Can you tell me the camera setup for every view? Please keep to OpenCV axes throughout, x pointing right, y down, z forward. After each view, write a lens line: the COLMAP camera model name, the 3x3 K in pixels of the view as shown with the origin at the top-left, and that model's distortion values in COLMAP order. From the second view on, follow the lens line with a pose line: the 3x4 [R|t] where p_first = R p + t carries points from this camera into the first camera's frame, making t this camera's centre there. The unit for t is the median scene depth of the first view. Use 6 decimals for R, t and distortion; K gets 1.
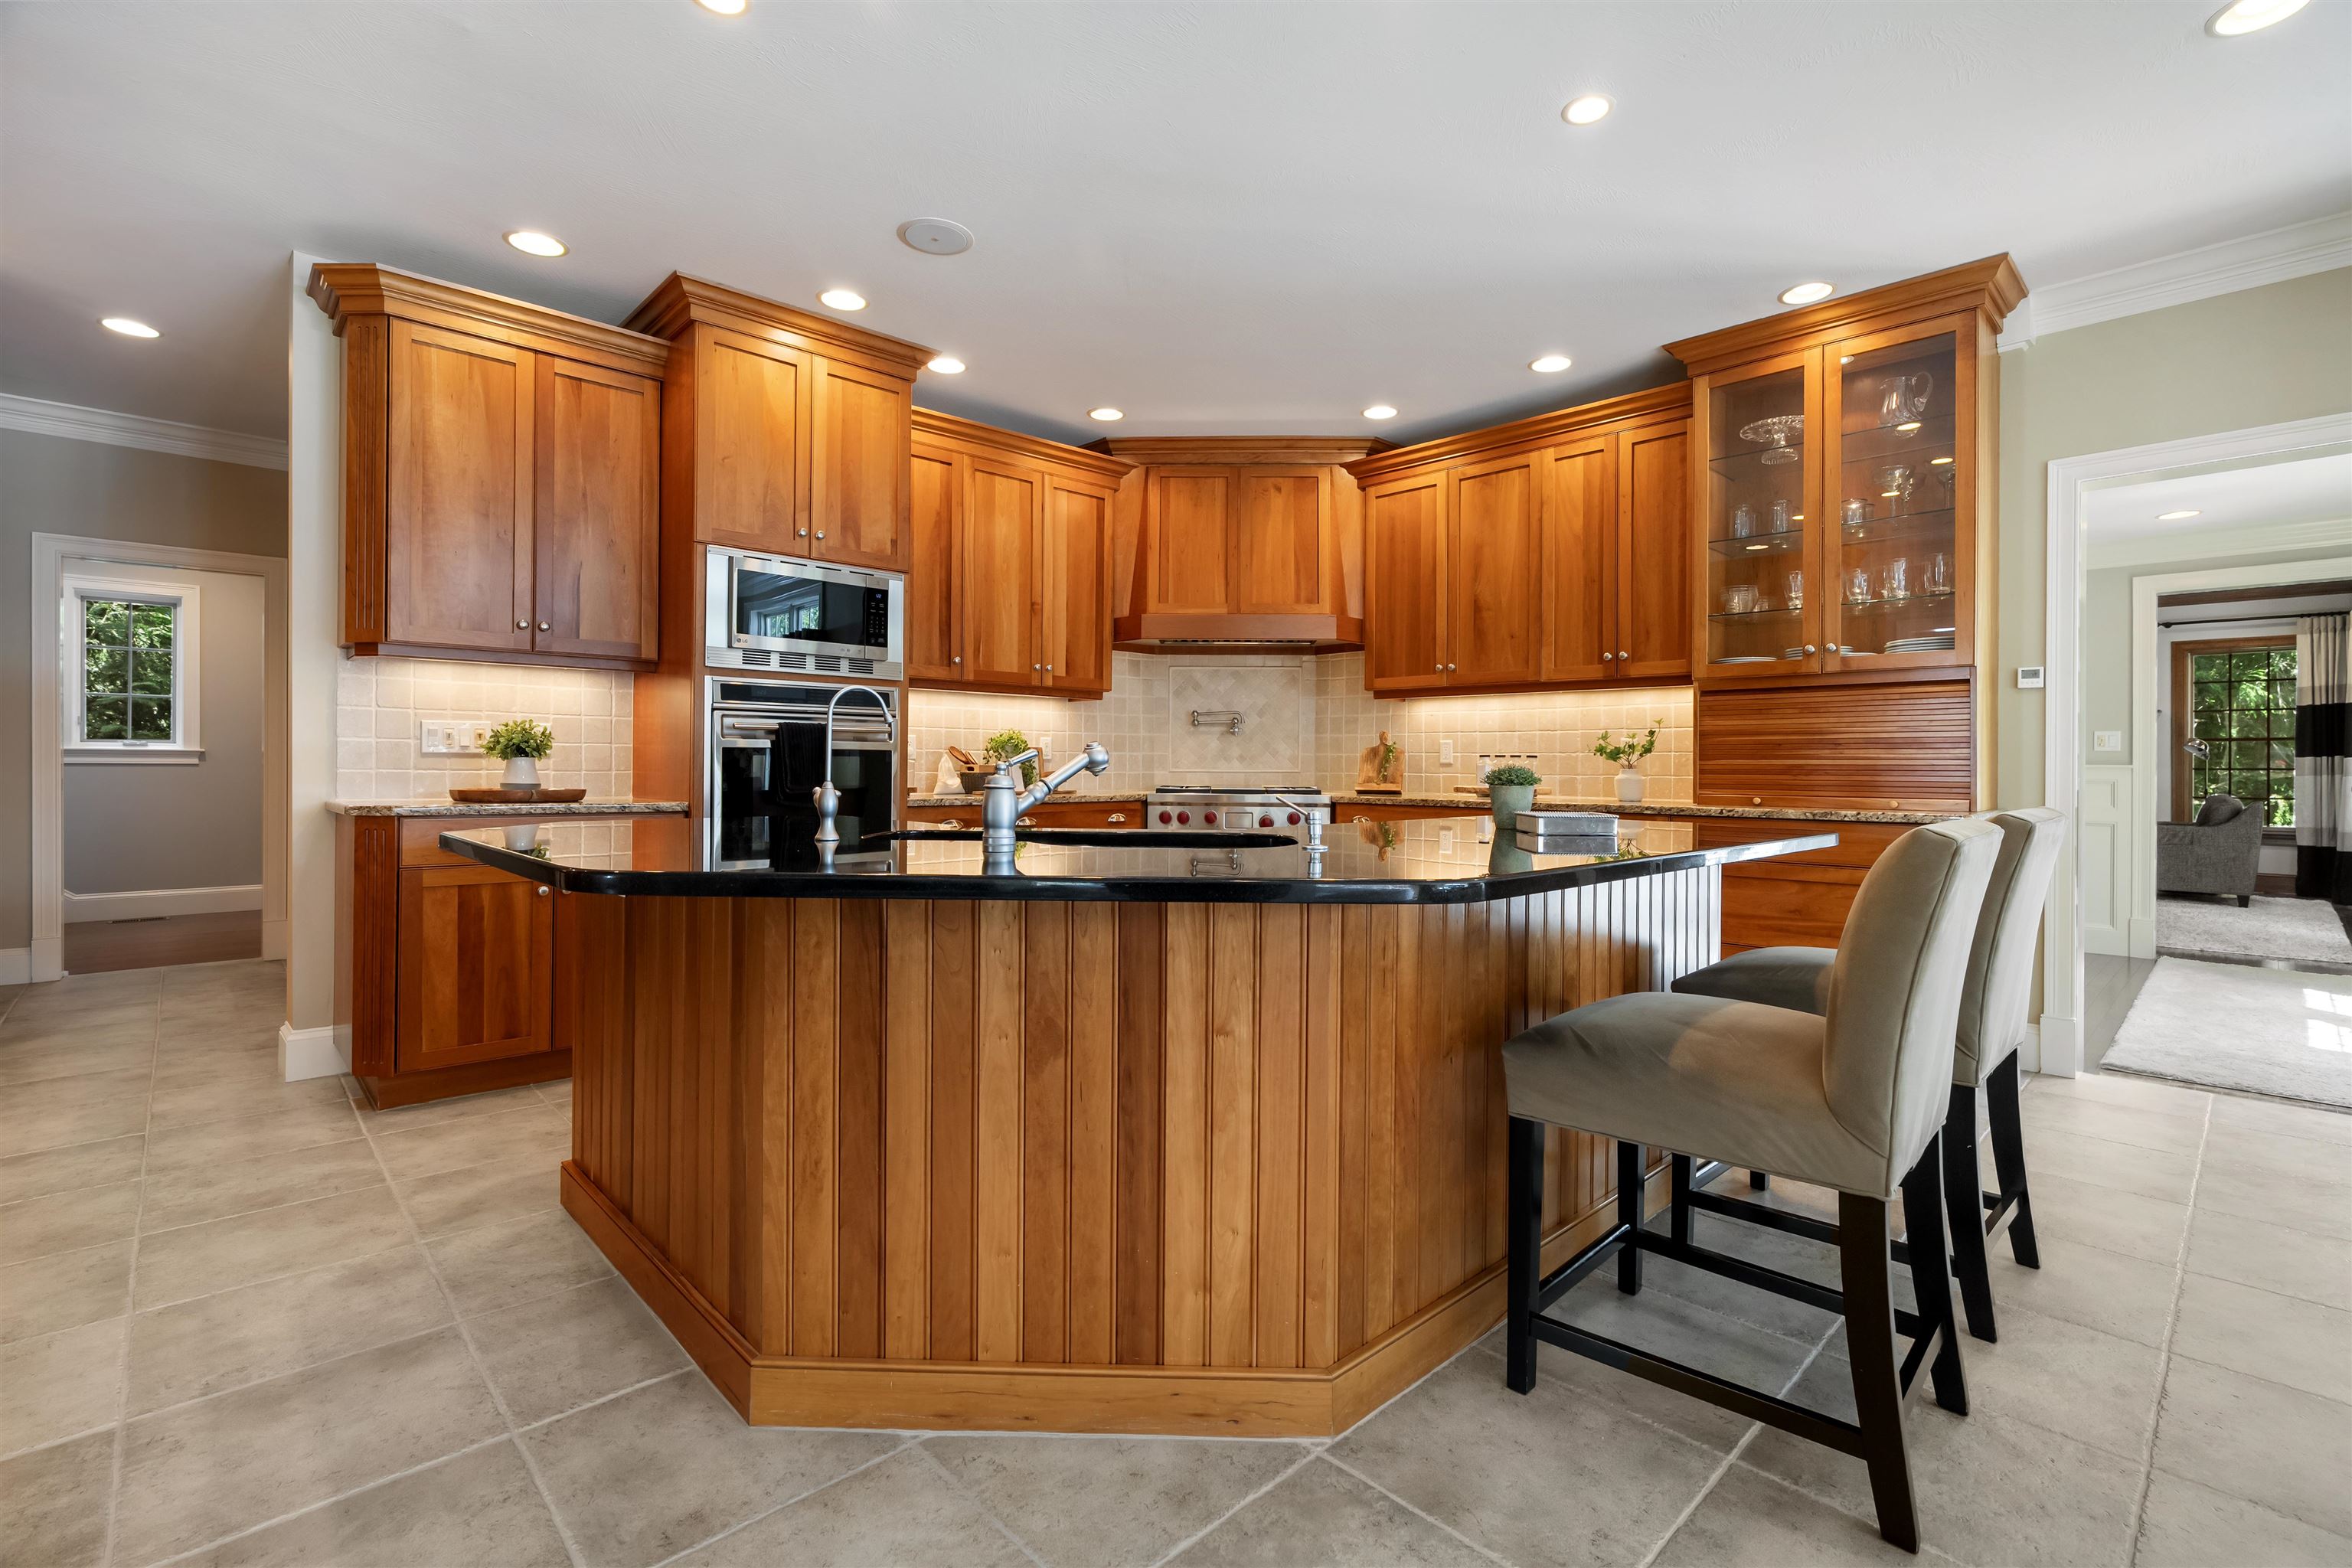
lens RADIAL K [[1060.7, 0, 1184.9], [0, 1060.7, 768.5], [0, 0, 1]] dist [-0.002831, 0.000253]
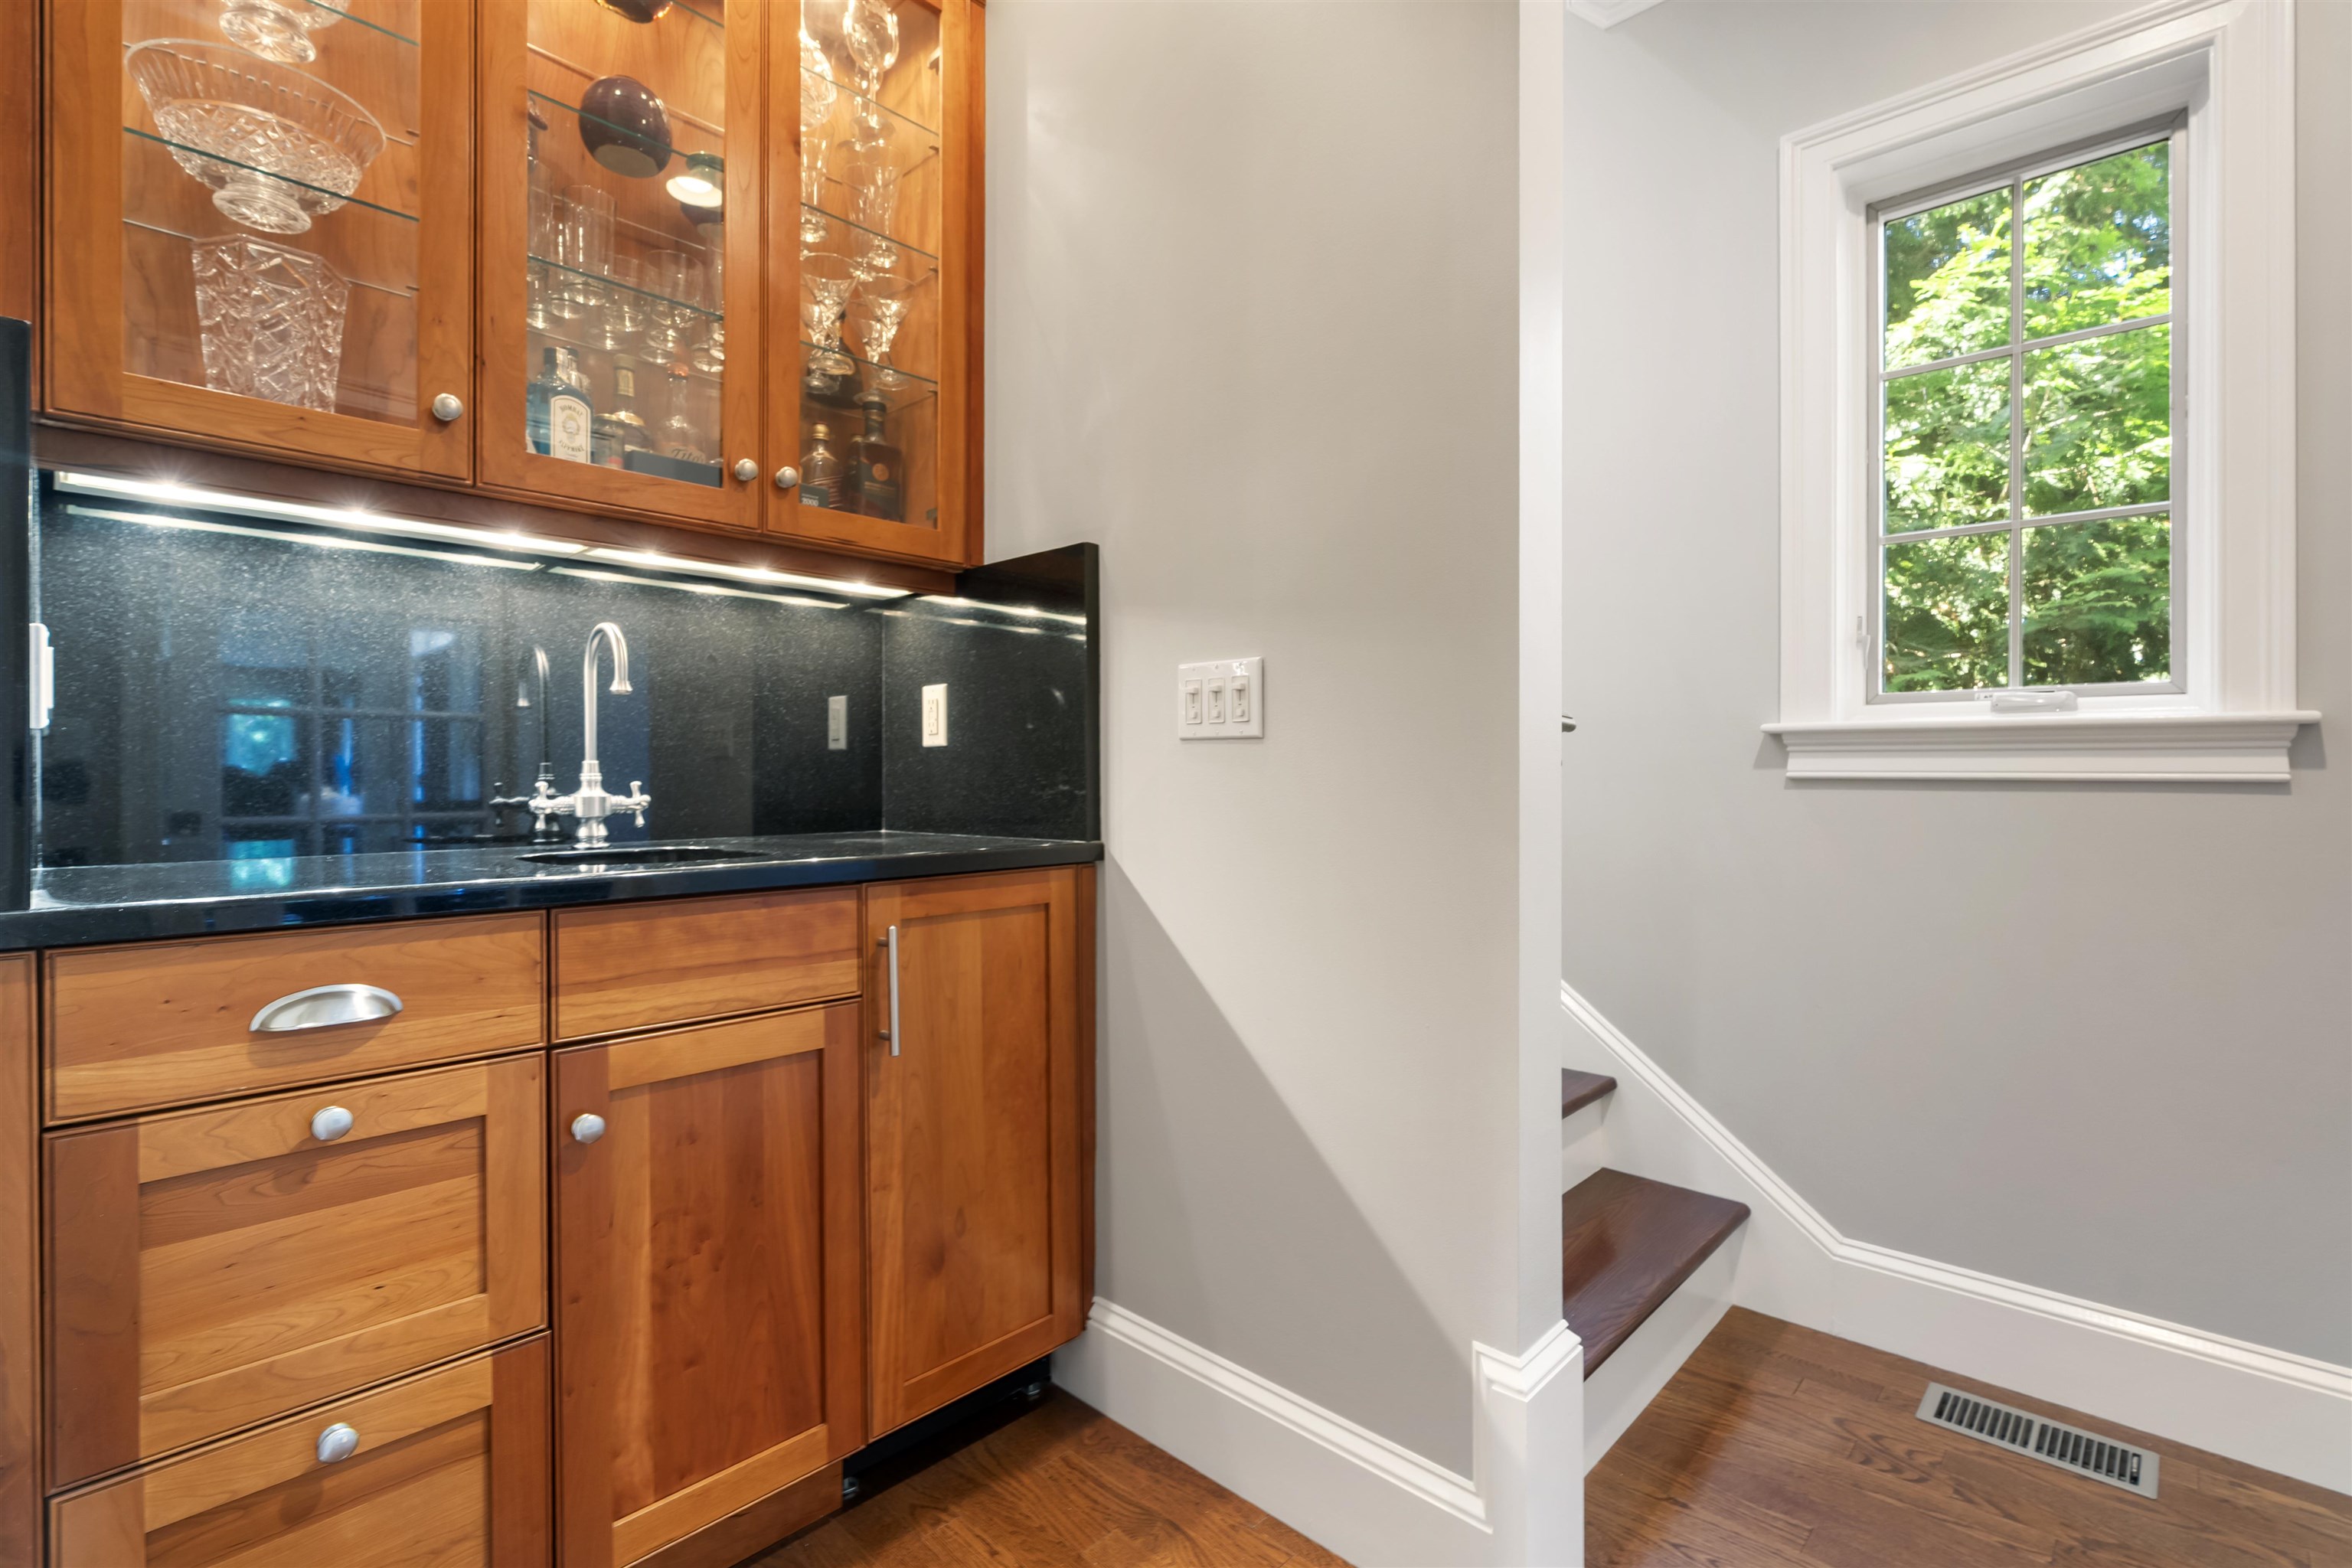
lens RADIAL K [[1060.7, 0, 1179.7], [0, 1060.7, 772.1], [0, 0, 1]] dist [-0.002831, 0.000253]
pose [[0.039823, -0.010307, -0.999154, -0.516754], [0.005300, 0.999935, -0.010104, -0.003124], [0.999193, -0.004893, 0.039875, 0.544371]]
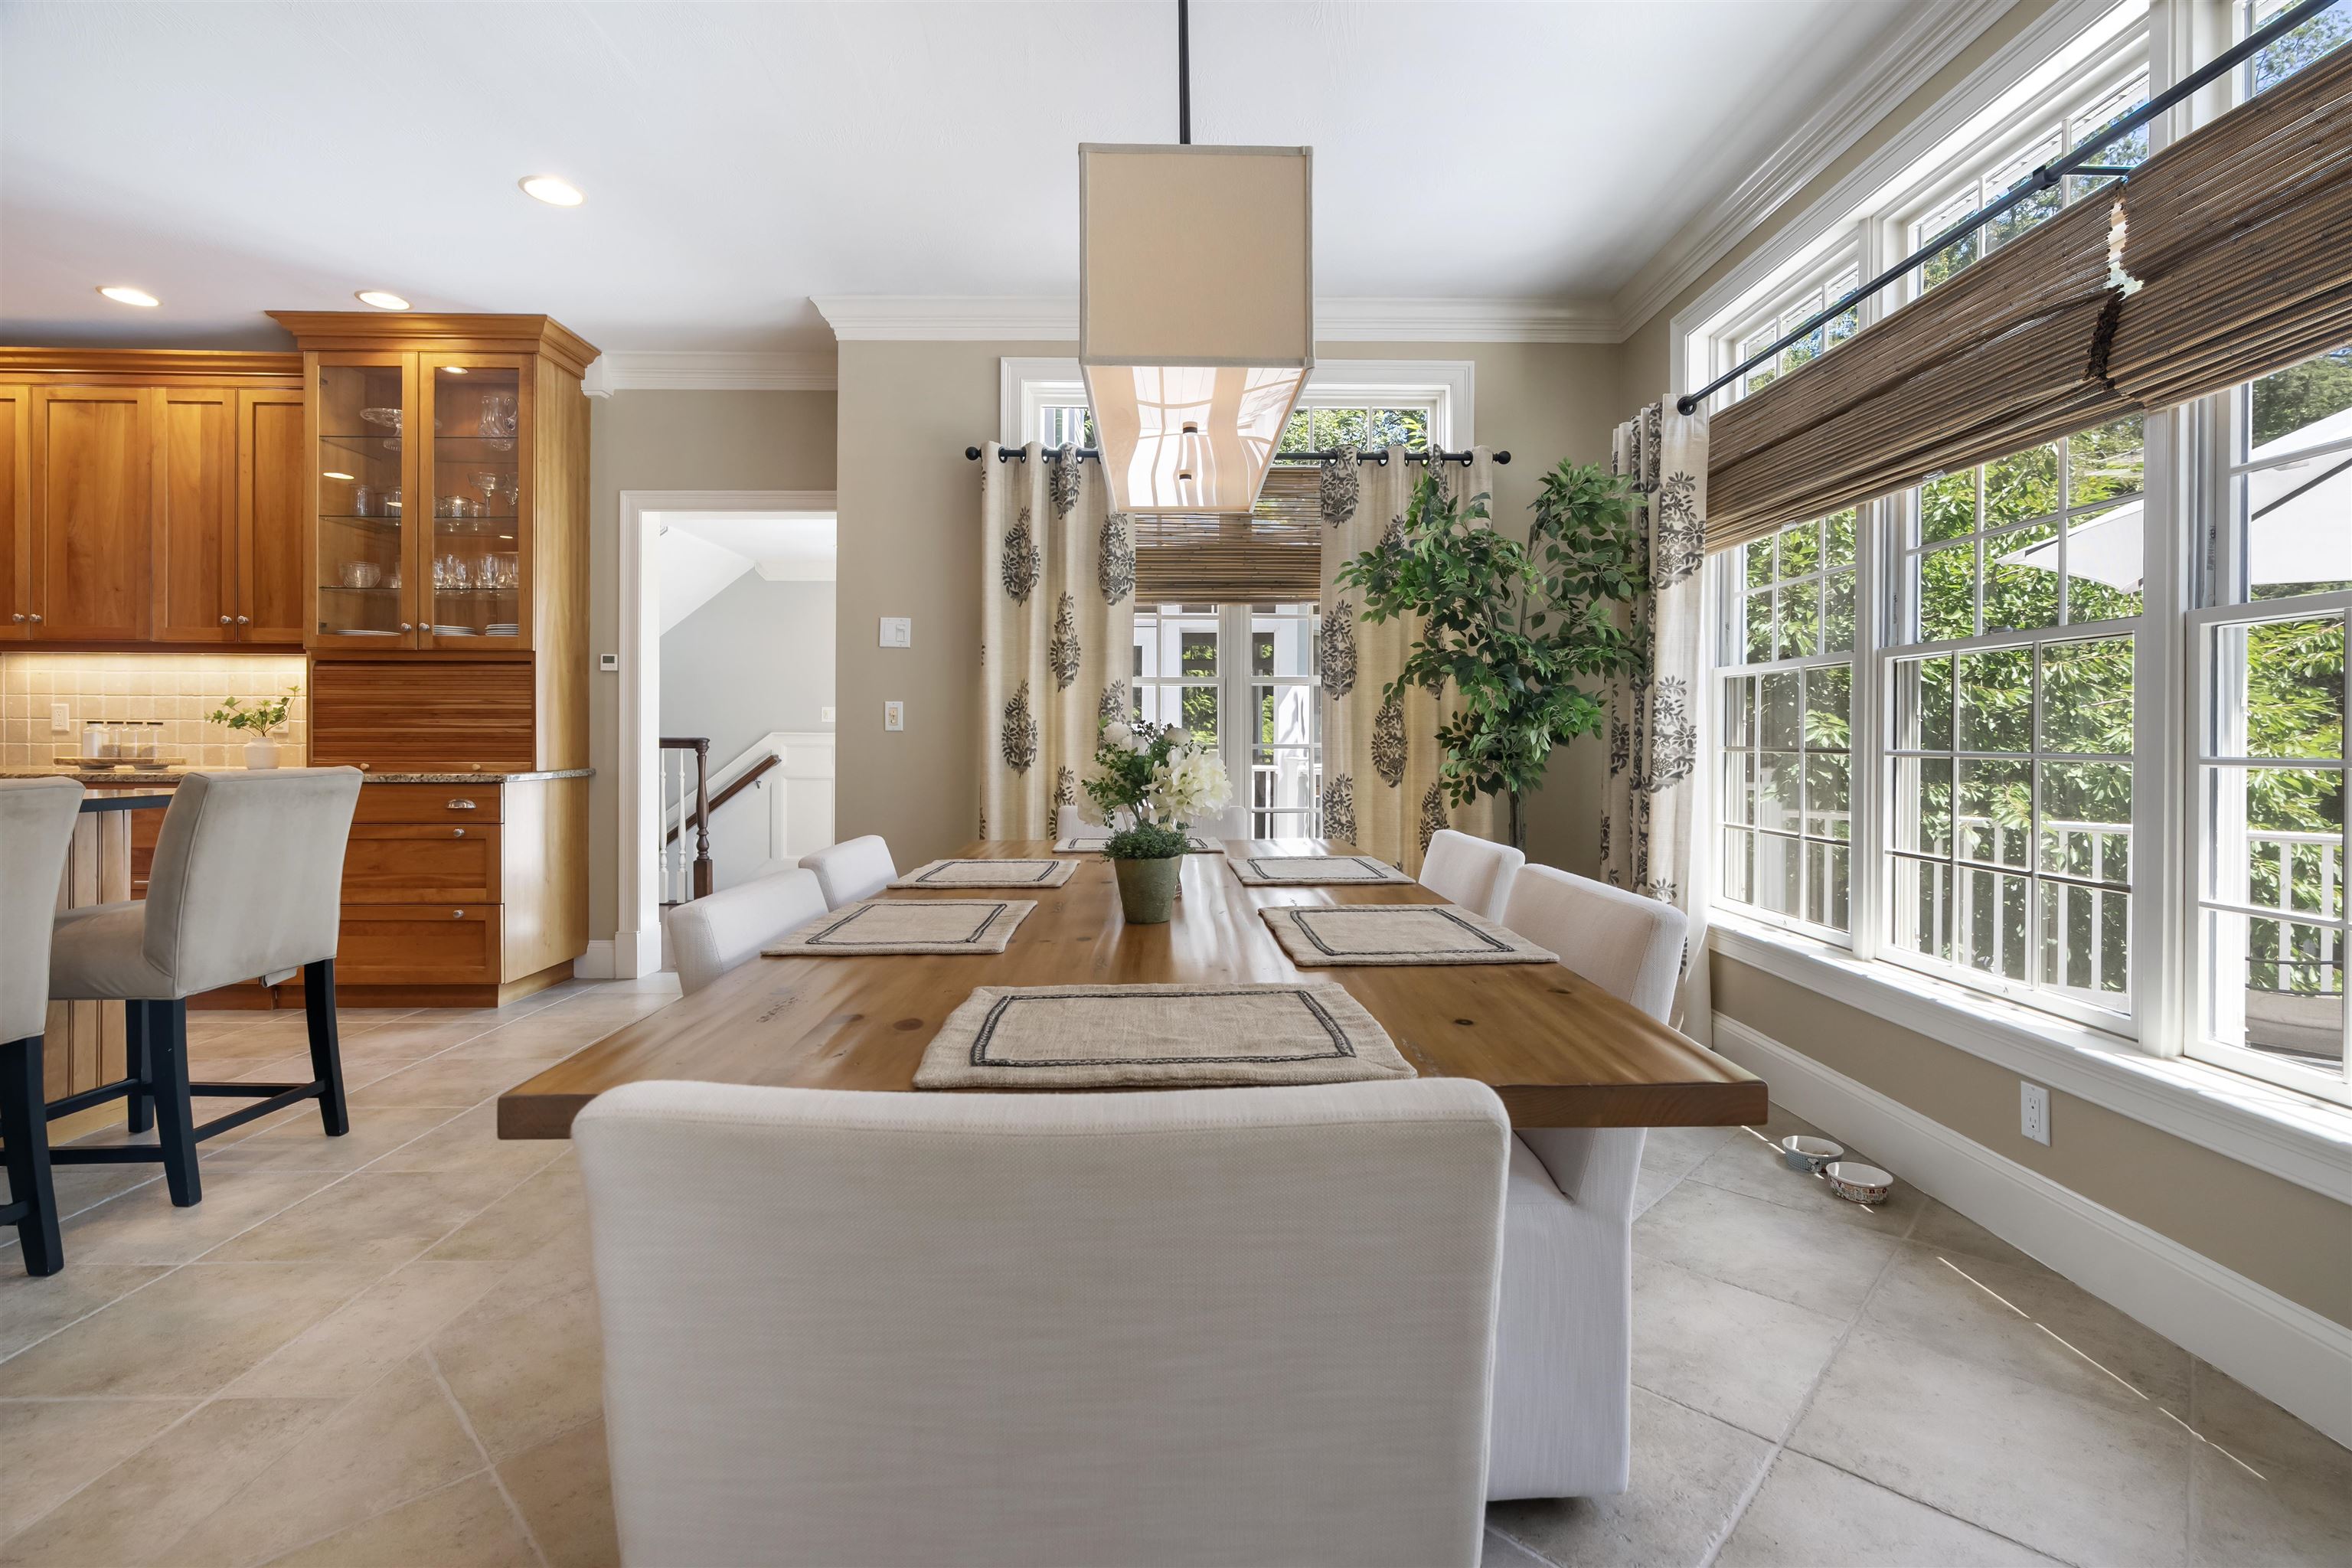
lens RADIAL K [[1060.7, 0, 1192.7], [0, 1060.7, 741.7], [0, 0, 1]] dist [-0.002831, 0.000253]
pose [[0.680470, -0.005747, 0.732753, 0.312839], [0.002611, 0.999982, 0.005419, 0.002163], [-0.732771, -0.001775, 0.680473, -0.313190]]
